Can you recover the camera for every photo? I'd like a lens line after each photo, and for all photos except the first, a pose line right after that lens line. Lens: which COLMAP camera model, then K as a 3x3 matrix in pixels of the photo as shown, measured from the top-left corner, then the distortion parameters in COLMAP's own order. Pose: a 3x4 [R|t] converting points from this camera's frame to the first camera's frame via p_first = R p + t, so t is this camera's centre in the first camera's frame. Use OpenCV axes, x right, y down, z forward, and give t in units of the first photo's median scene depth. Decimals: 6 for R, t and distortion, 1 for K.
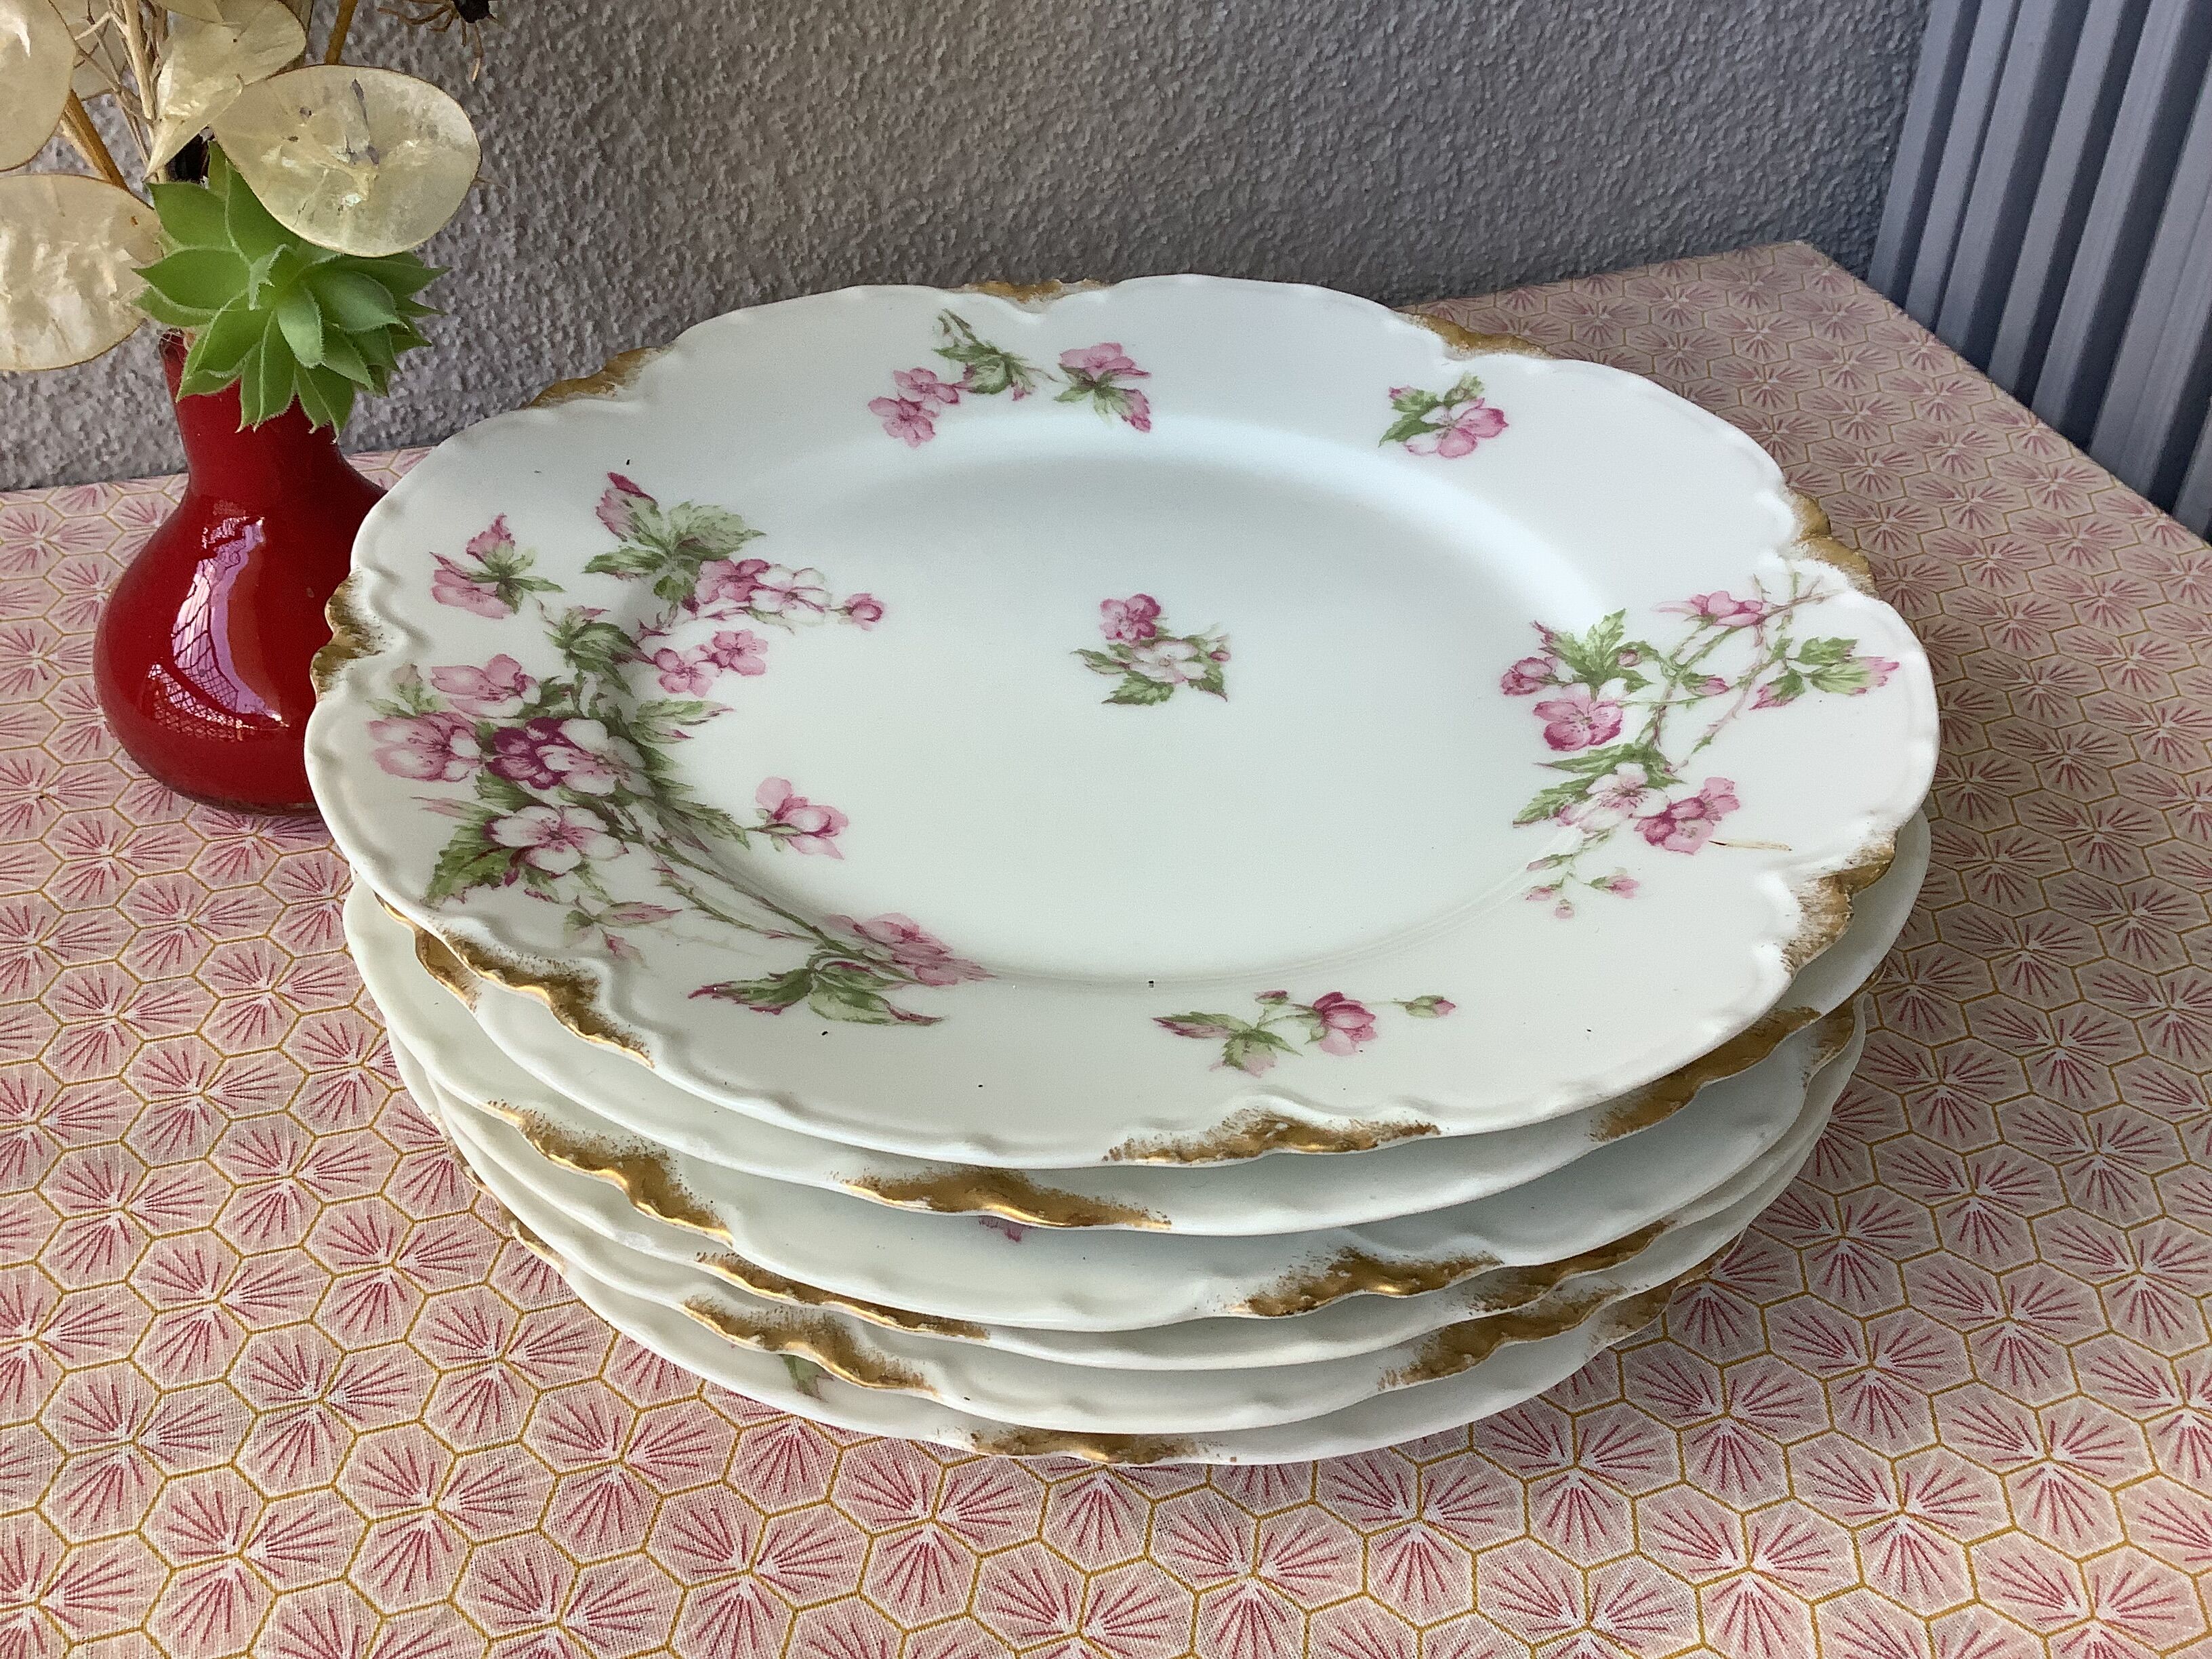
lens RADIAL K [[2063.6, 0, 1106.0], [0, 2063.6, 829.5], [0, 0, 1]] dist [0.061700, -0.137792]
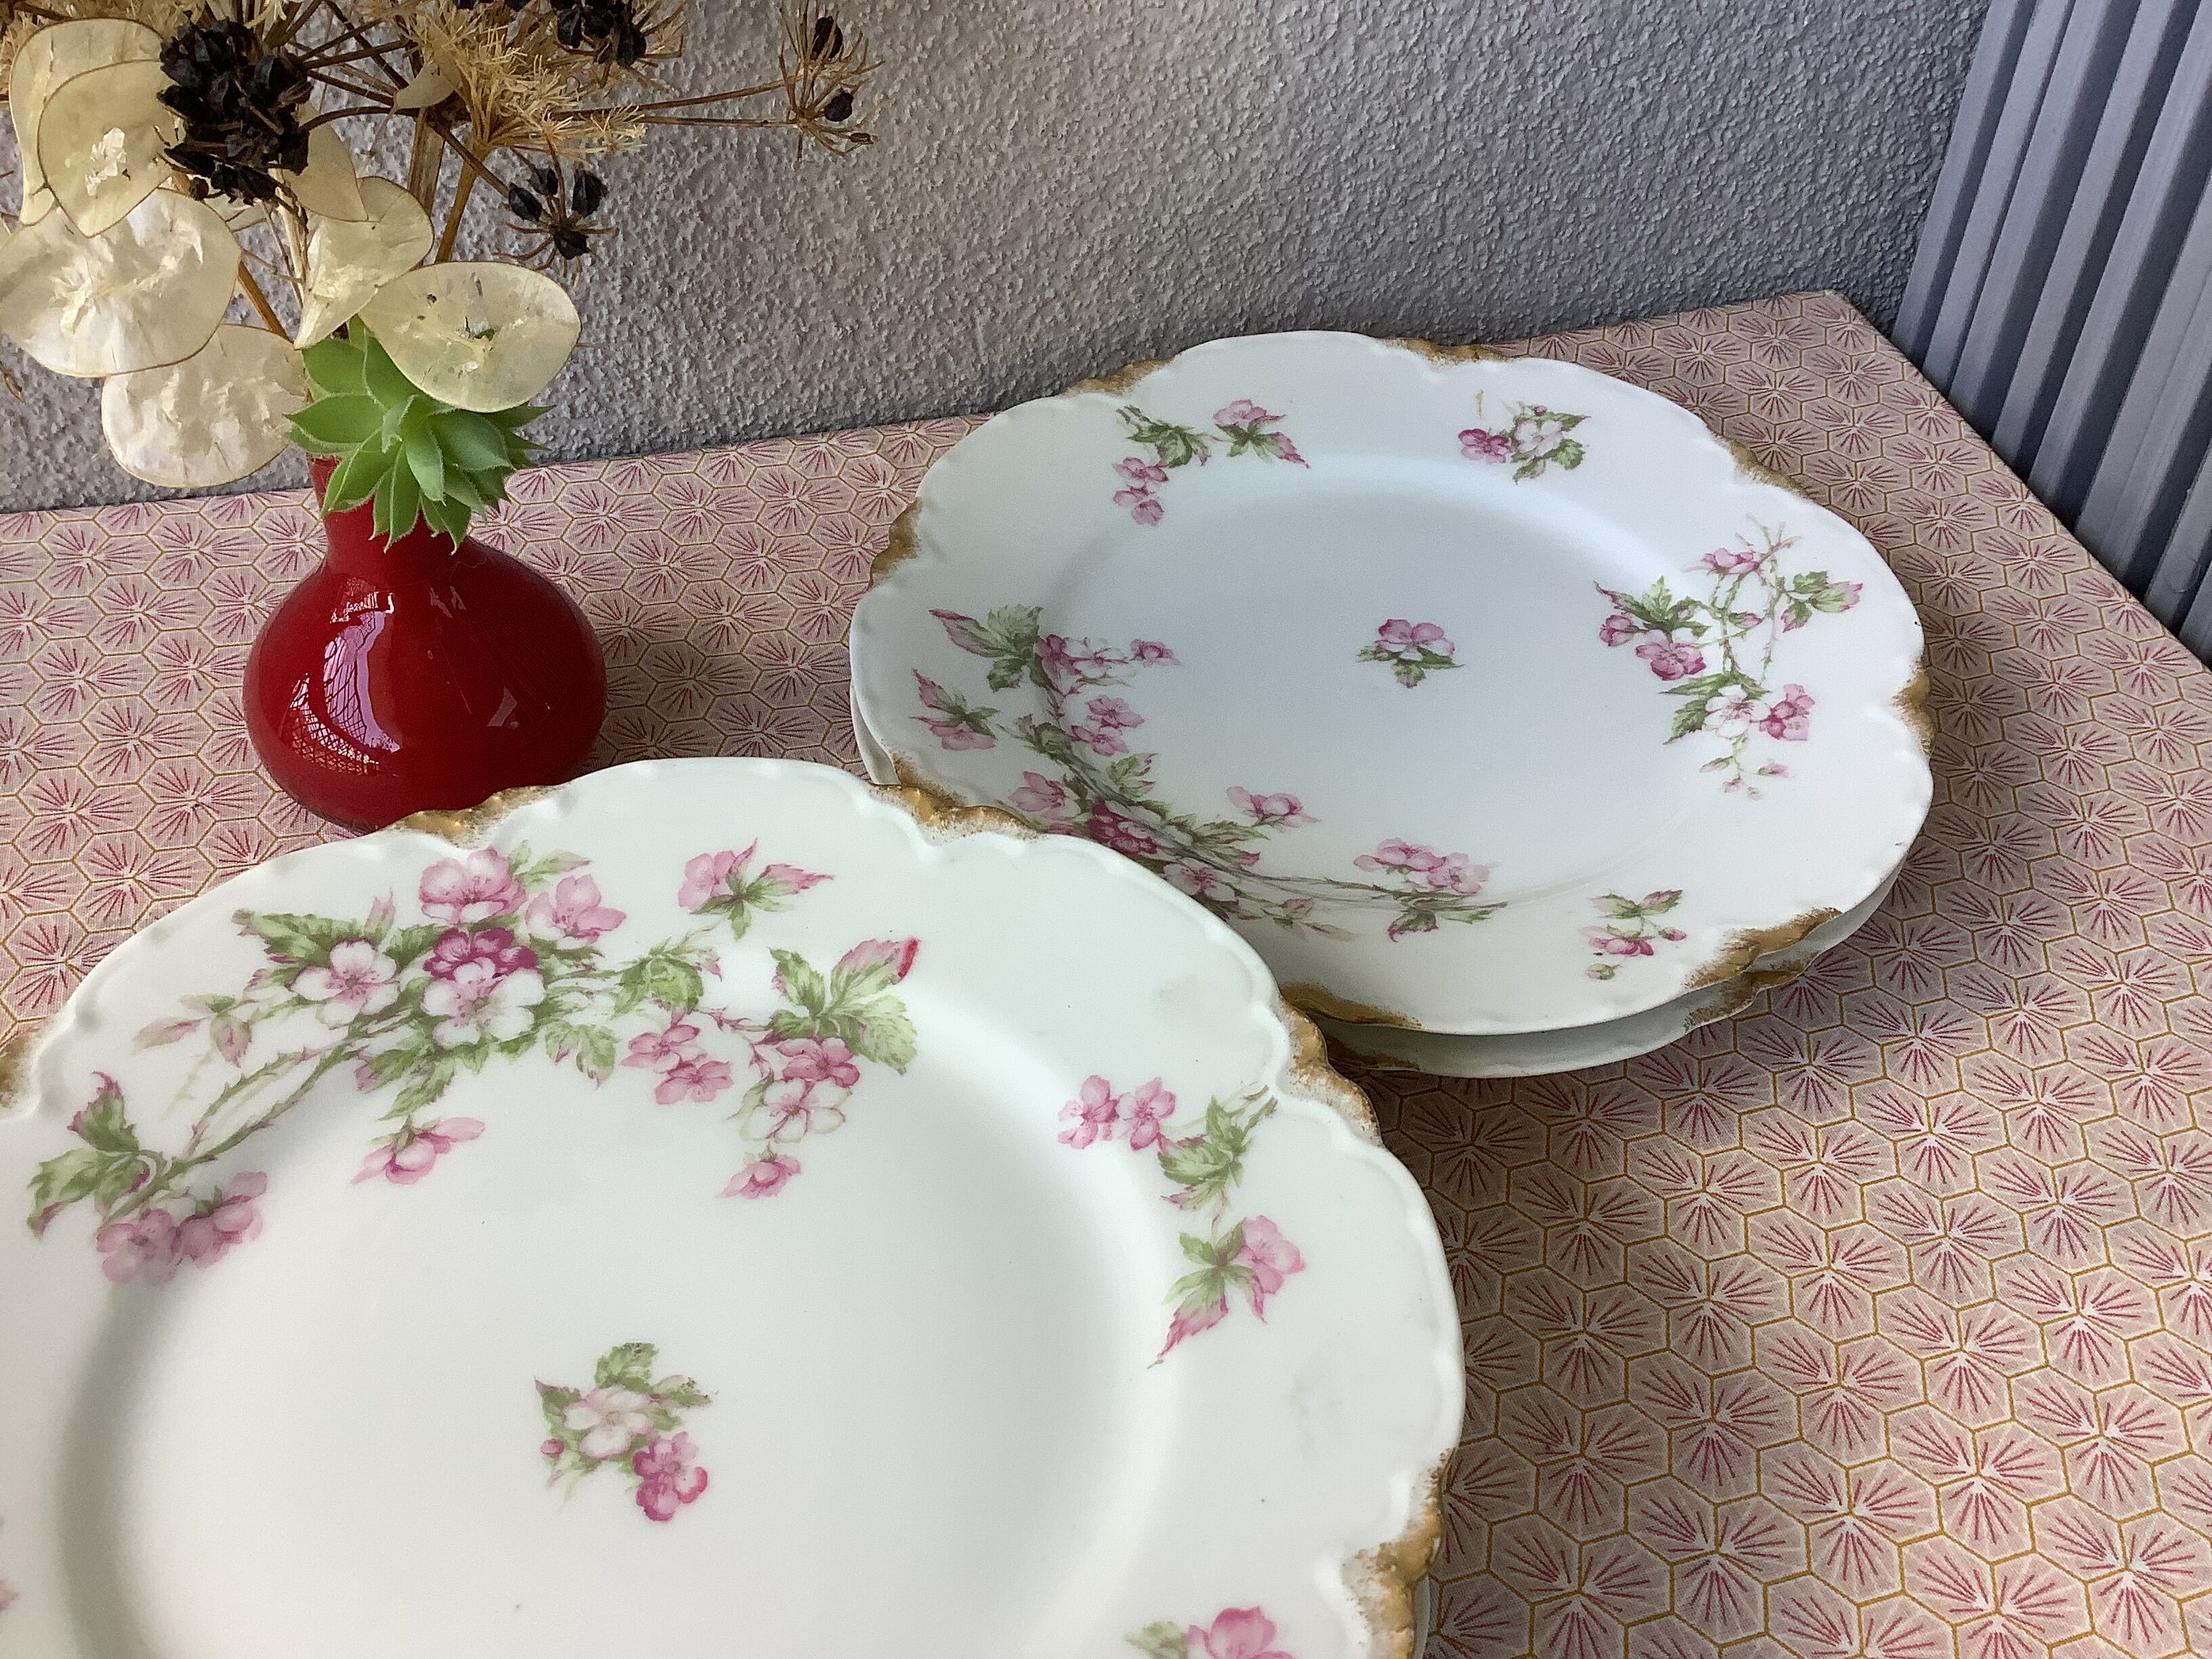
lens RADIAL K [[2053.9, 0, 1106.0], [0, 2053.9, 829.5], [0, 0, 1]] dist [0.079786, -0.166646]
pose [[0.997599, 0.049049, -0.048884, 0.039477], [-0.045161, 0.995954, 0.077688, -0.091929], [0.052497, -0.075294, 0.995779, -0.100157]]
